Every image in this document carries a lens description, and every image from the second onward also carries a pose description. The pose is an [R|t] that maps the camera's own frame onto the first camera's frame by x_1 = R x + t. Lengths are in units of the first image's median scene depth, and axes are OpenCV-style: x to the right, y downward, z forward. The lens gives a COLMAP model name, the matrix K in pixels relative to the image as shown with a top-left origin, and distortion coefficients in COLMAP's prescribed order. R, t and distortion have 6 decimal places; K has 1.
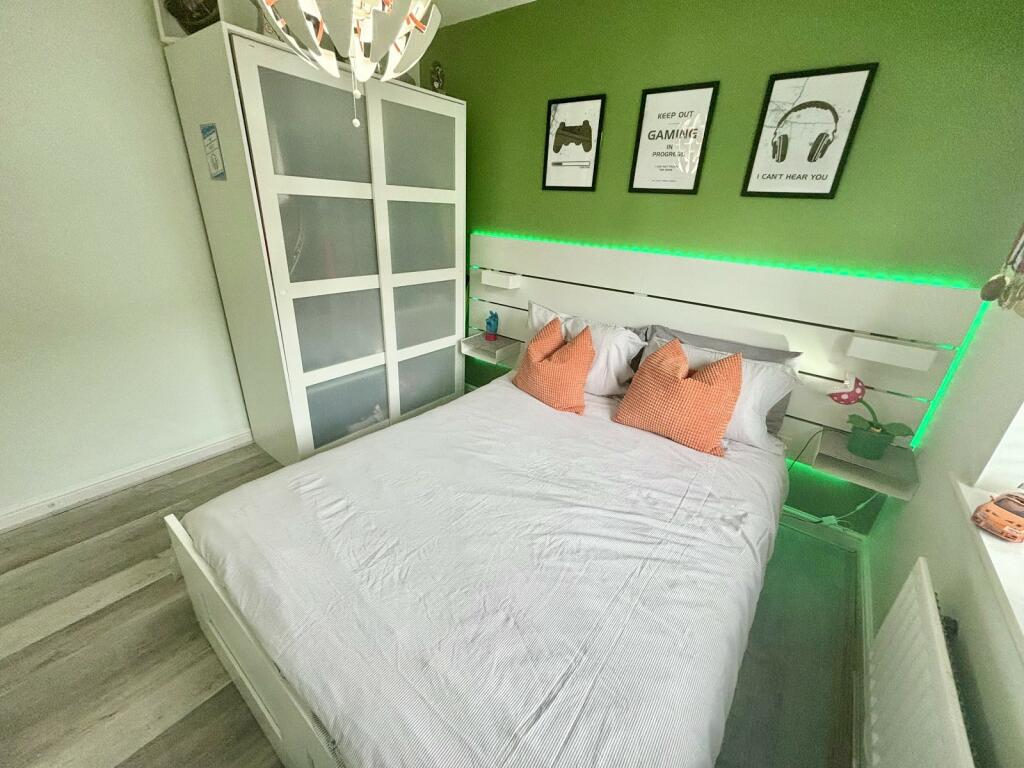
lens RADIAL K [[412.7, 0, 512.0], [0, 412.7, 384.0], [0, 0, 1]] dist [-0.001992, 0.000502]
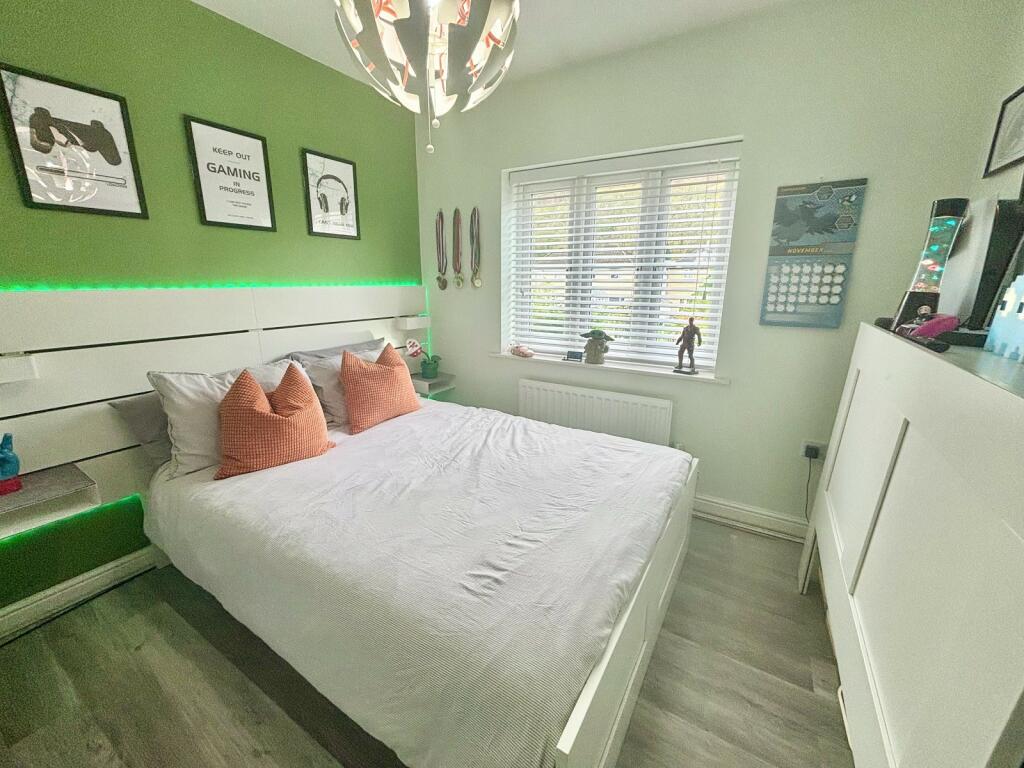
lens RADIAL K [[412.7, 0, 512.0], [0, 412.7, 384.0], [0, 0, 1]] dist [-0.001992, 0.000502]
pose [[-0.112837, -0.298445, 0.947733, -0.887793], [0.383159, 0.866984, 0.318635, -0.238867], [-0.916764, 0.399087, 0.016524, 0.626744]]
